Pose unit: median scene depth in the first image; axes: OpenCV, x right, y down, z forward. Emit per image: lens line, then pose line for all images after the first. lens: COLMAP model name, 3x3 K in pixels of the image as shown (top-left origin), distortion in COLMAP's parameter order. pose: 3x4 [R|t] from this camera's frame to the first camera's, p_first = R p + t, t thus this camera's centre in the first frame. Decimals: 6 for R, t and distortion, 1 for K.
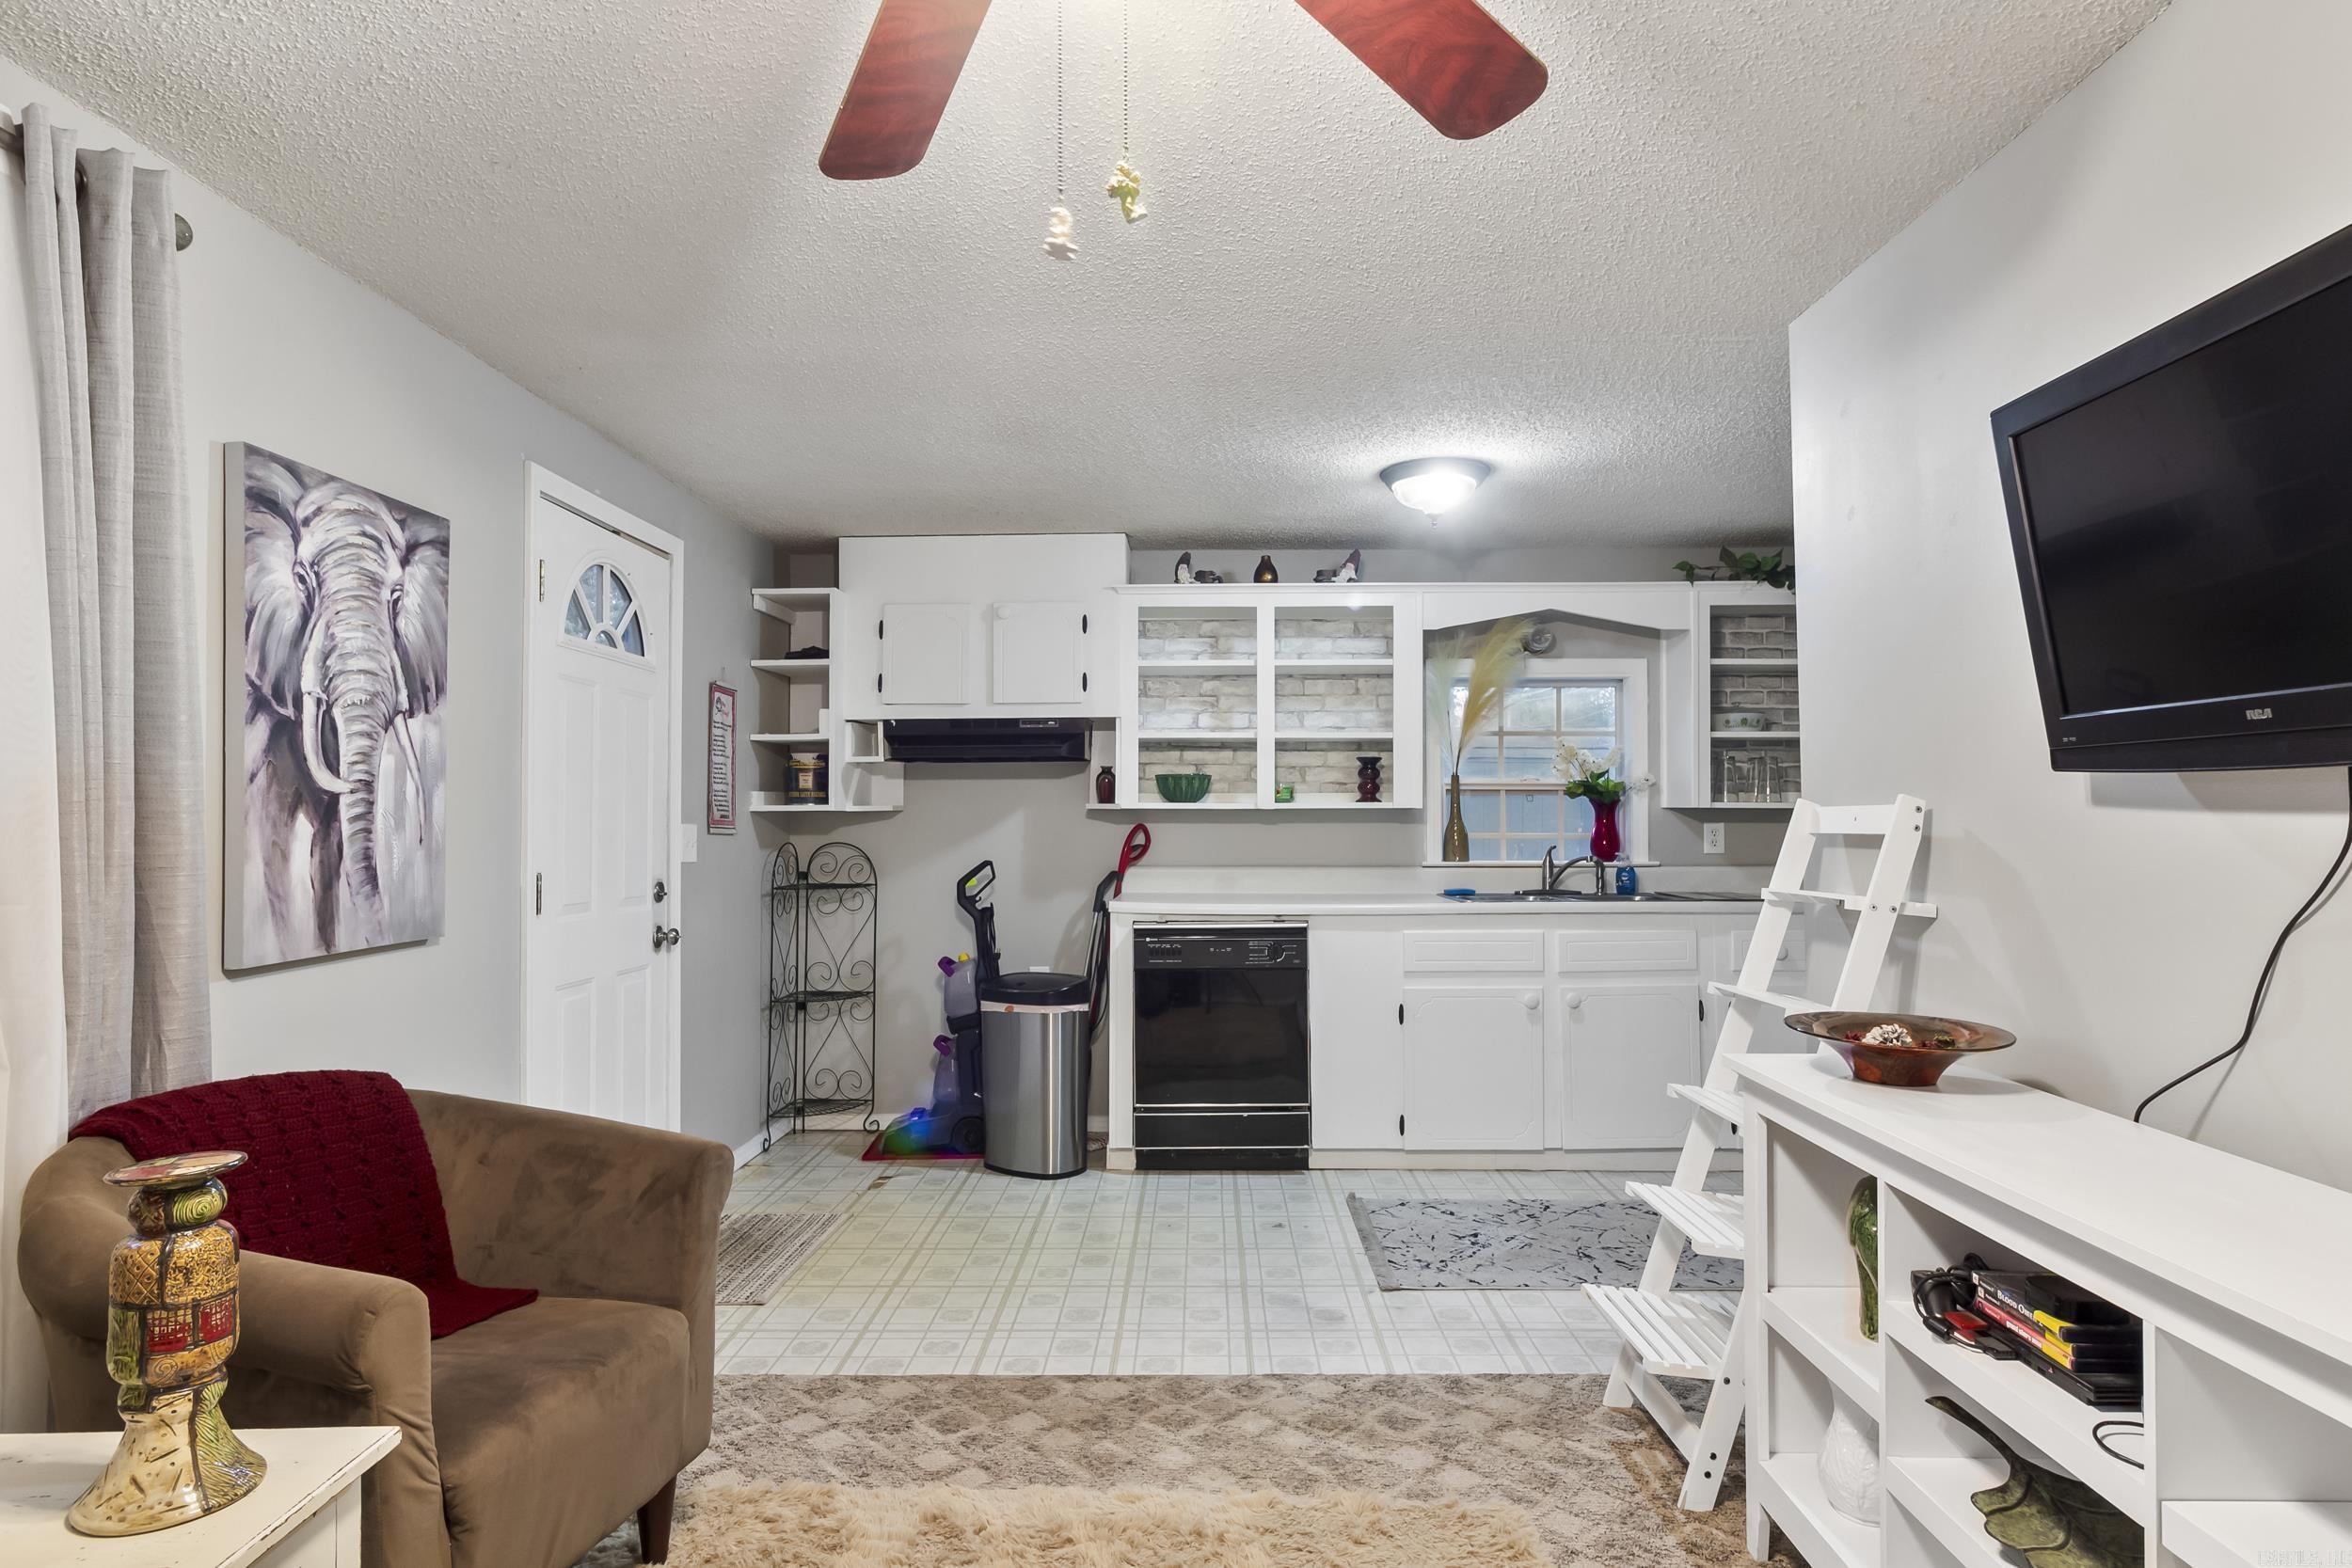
lens RADIAL K [[1305.4, 0, 1176.0], [0, 1305.4, 784.0], [0, 0, 1]] dist [-0.000265, -0.000091]
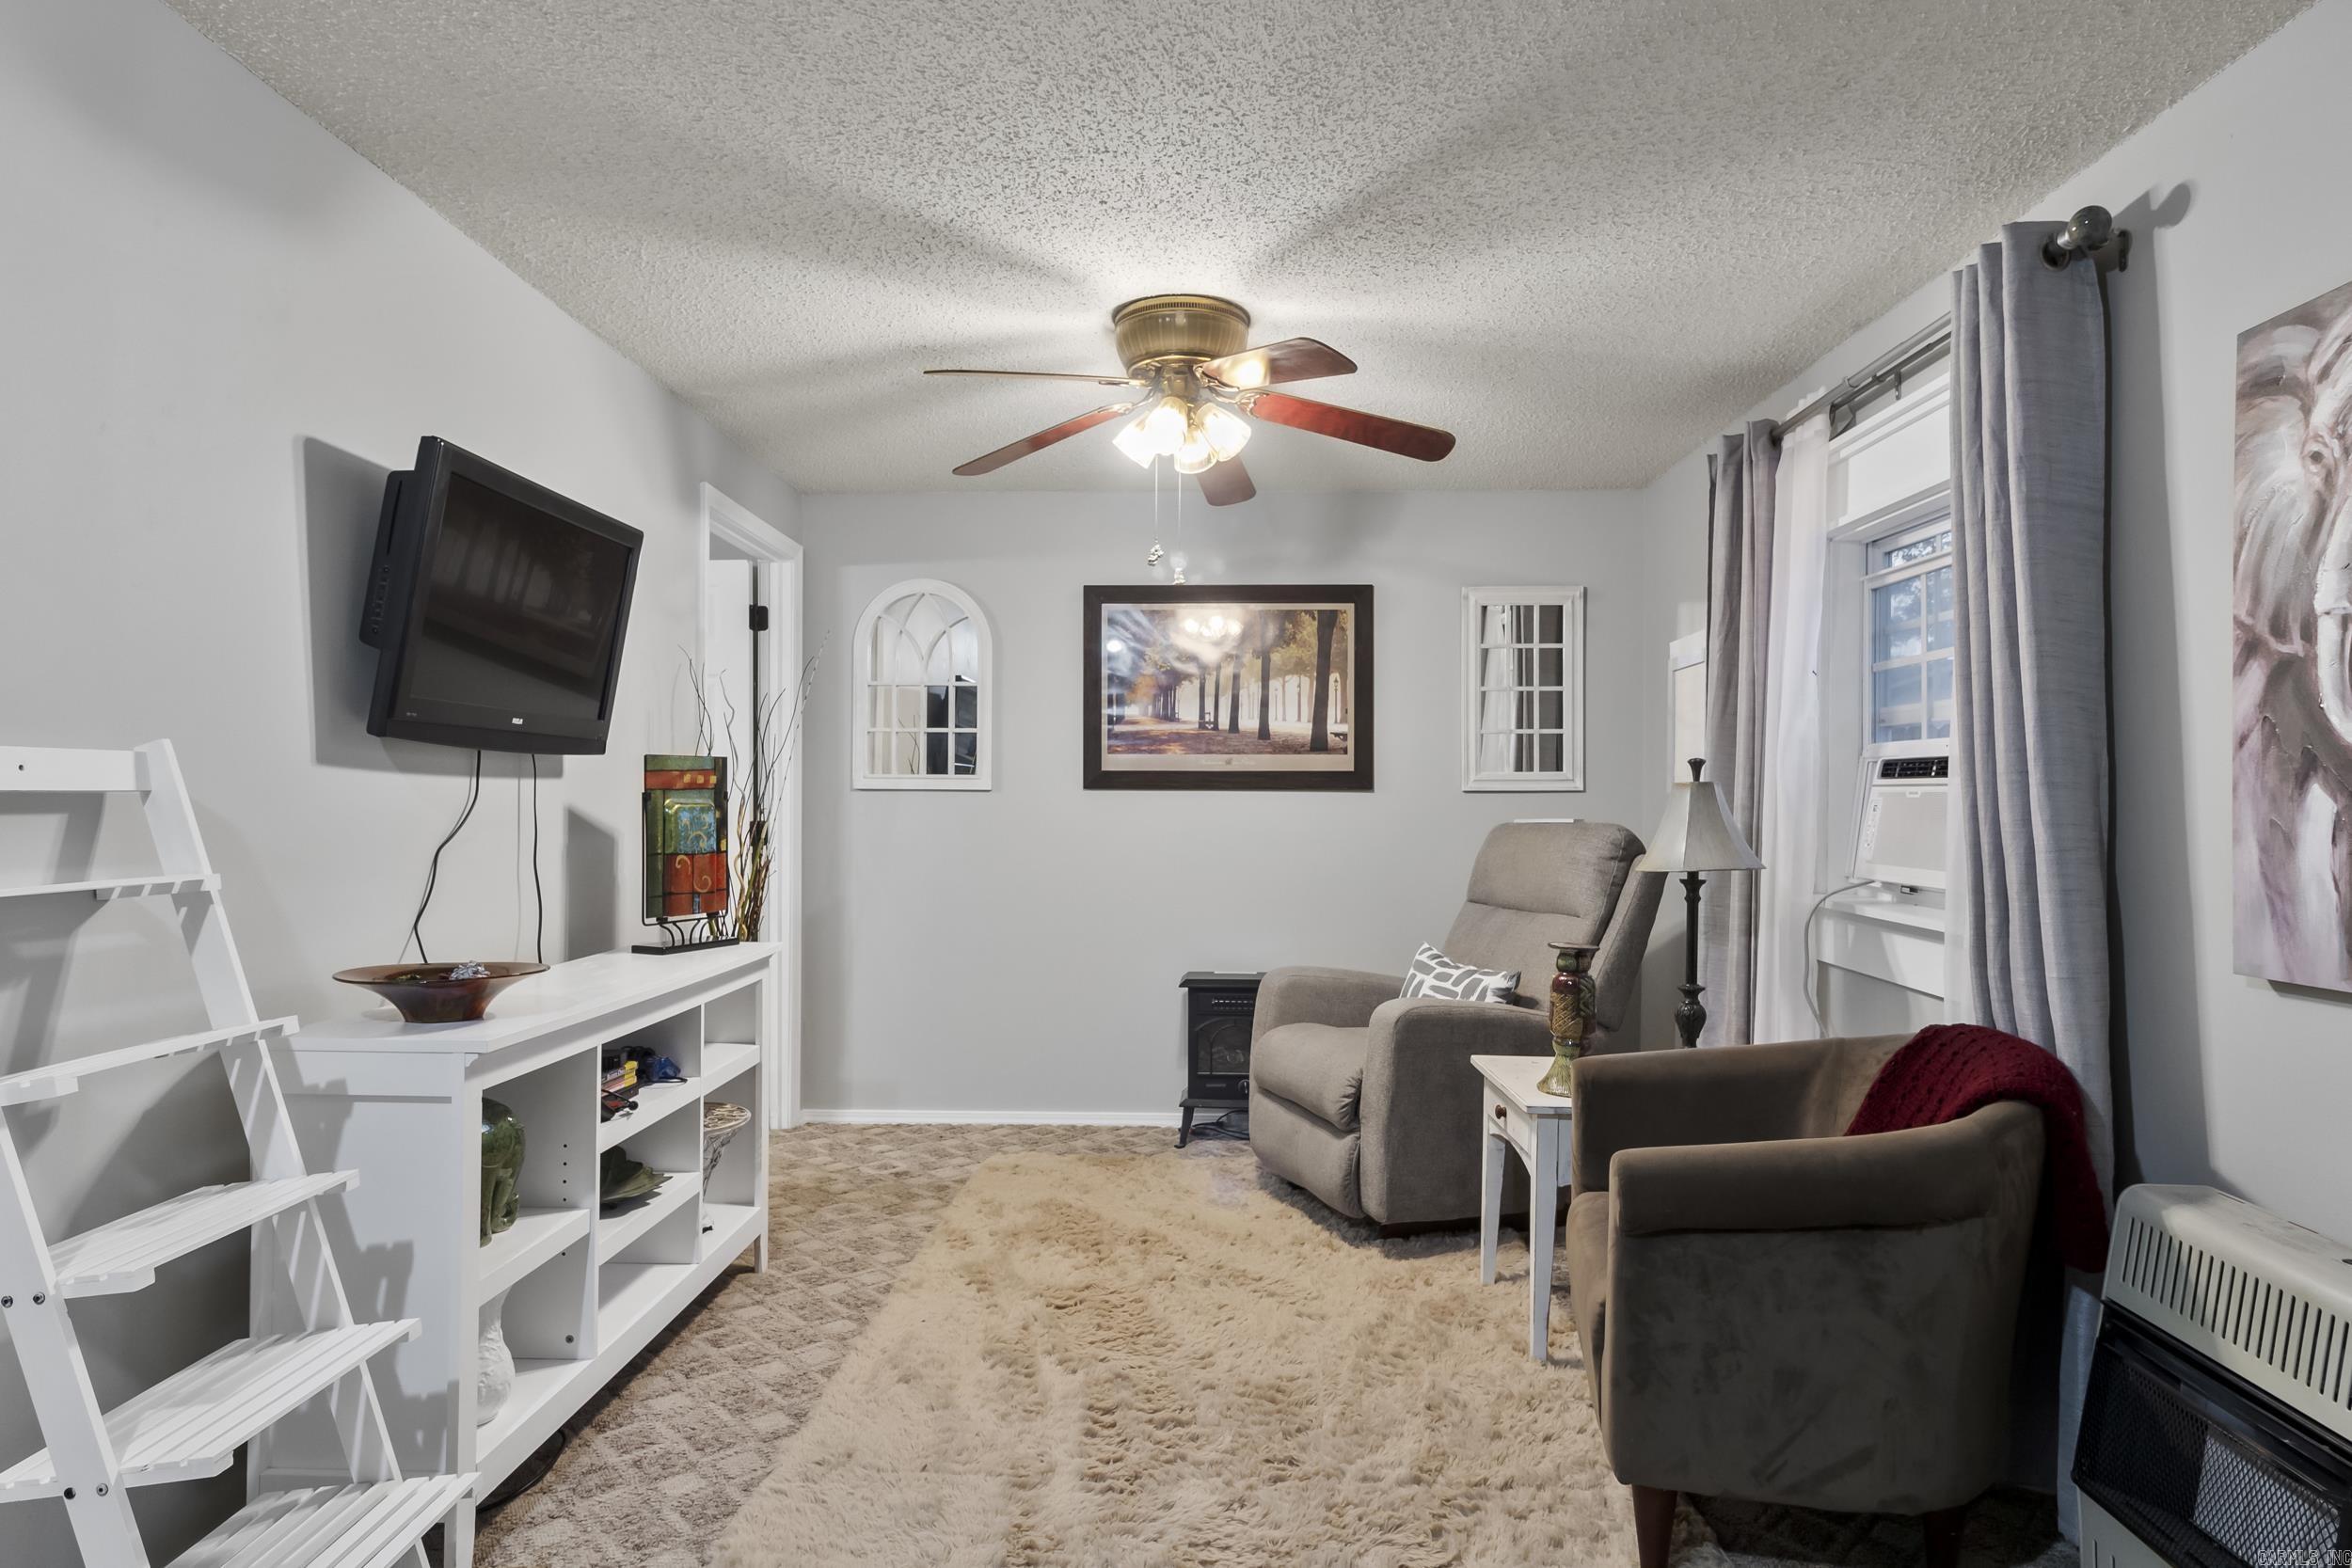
lens RADIAL K [[1305.4, 0, 1176.0], [0, 1305.4, 784.0], [0, 0, 1]] dist [-0.000265, -0.000091]
pose [[-0.999926, -0.009902, 0.007076, -0.050649], [-0.010161, 0.999241, -0.037616, 0.057039], [-0.006698, -0.037685, -0.999267, 1.751858]]
